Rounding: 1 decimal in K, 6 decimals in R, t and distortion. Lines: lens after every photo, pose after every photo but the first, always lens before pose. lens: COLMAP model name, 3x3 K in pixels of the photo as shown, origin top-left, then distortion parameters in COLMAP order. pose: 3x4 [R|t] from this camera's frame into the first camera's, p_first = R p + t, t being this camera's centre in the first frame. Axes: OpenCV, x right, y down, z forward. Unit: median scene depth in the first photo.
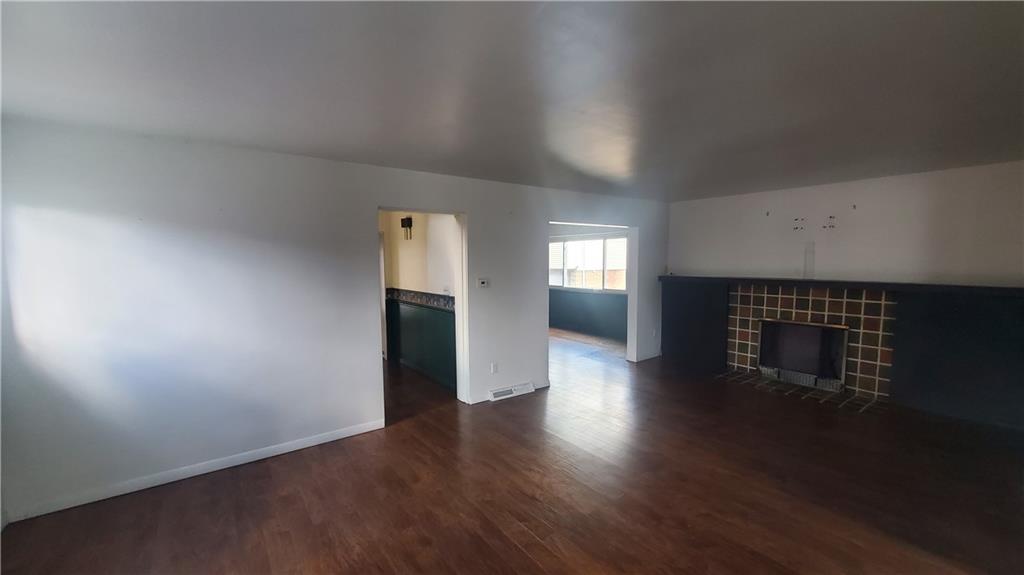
lens RADIAL K [[406.7, 0, 521.7], [0, 406.7, 295.3], [0, 0, 1]] dist [-0.000679, 0.000013]
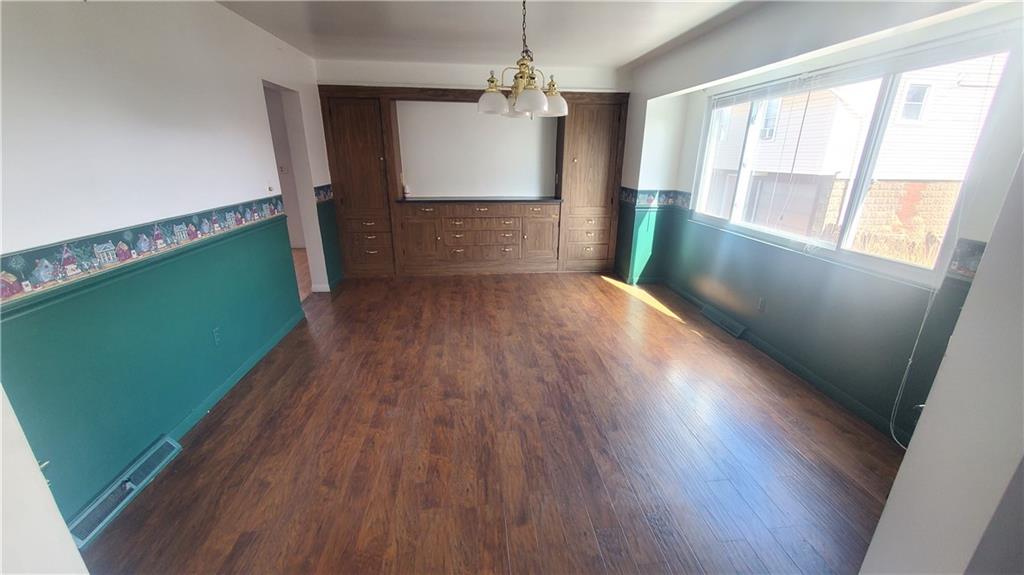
lens RADIAL K [[406.7, 0, 521.7], [0, 406.7, 295.3], [0, 0, 1]] dist [-0.000679, 0.000013]
pose [[0.856275, 0.183907, -0.482670, 0.263435], [-0.063638, 0.964910, 0.254753, -0.081349], [0.512584, -0.187423, 0.837932, 1.068871]]
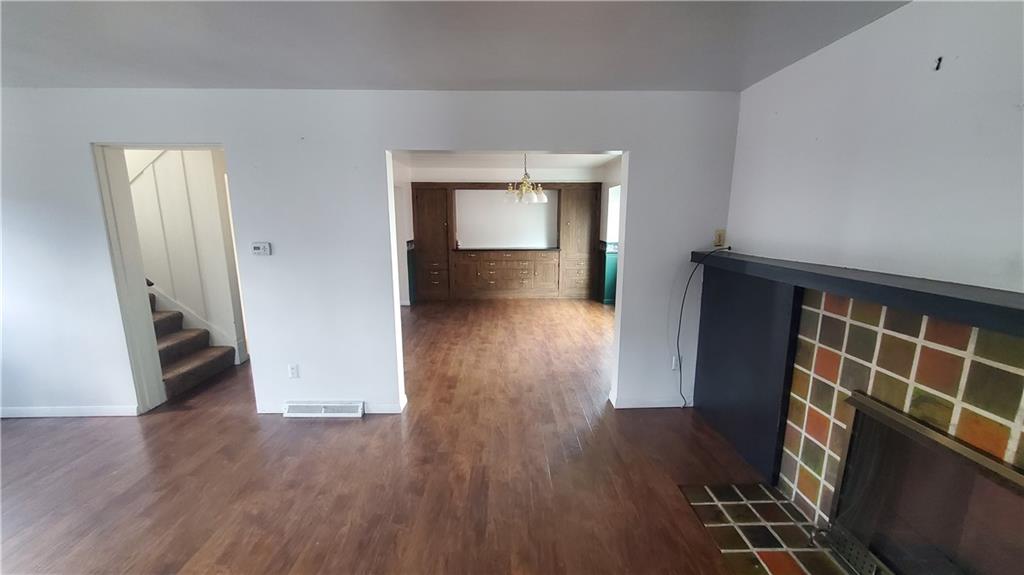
lens RADIAL K [[406.7, 0, 521.7], [0, 406.7, 295.3], [0, 0, 1]] dist [-0.000679, 0.000013]
pose [[0.812825, 0.115865, -0.570869, 0.618120], [-0.059223, 0.991378, 0.116889, -0.054865], [0.579490, -0.061201, 0.812678, 0.644988]]
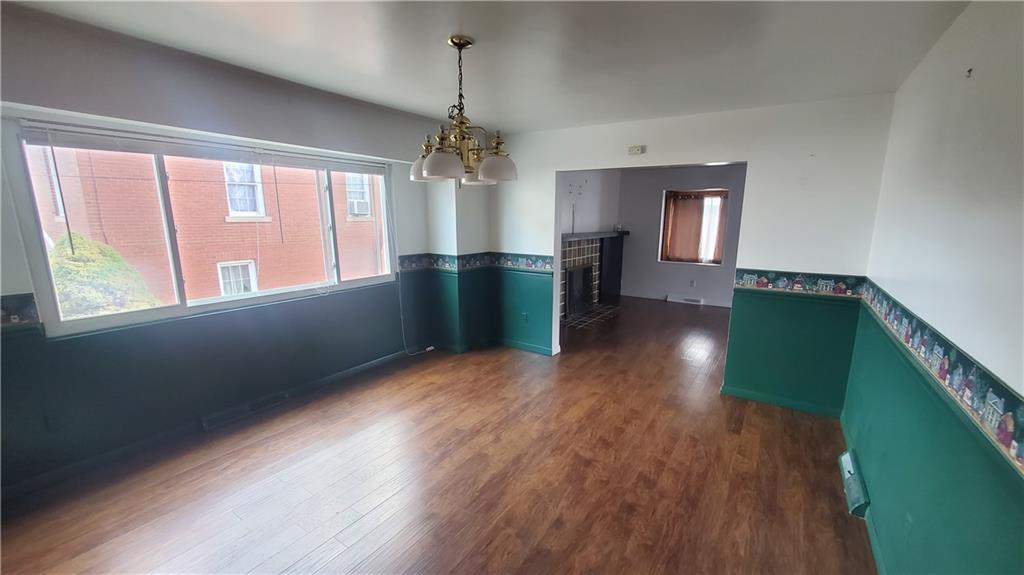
lens RADIAL K [[406.7, 0, 521.7], [0, 406.7, 295.3], [0, 0, 1]] dist [-0.000679, 0.000013]
pose [[-0.329030, -0.176255, 0.927725, -0.524220], [0.079380, 0.973787, 0.213159, -0.146638], [-0.940977, 0.143778, -0.306414, 1.690142]]
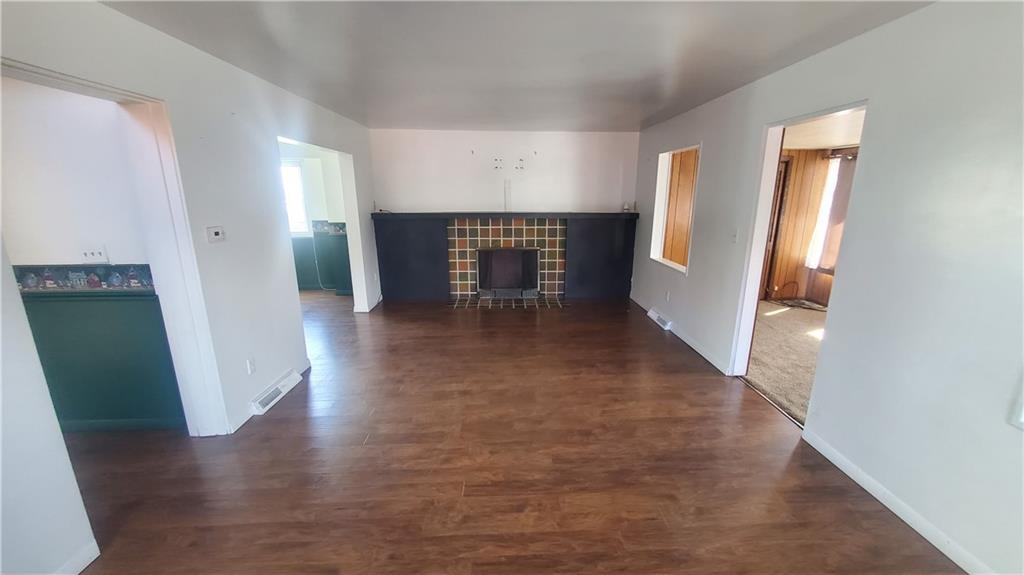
lens RADIAL K [[406.7, 0, 521.7], [0, 406.7, 295.3], [0, 0, 1]] dist [-0.000679, 0.000013]
pose [[0.571293, -0.193319, 0.797654, -0.305159], [0.066653, 0.979582, 0.189673, -0.024342], [-0.818035, -0.055192, 0.572514, 0.276078]]
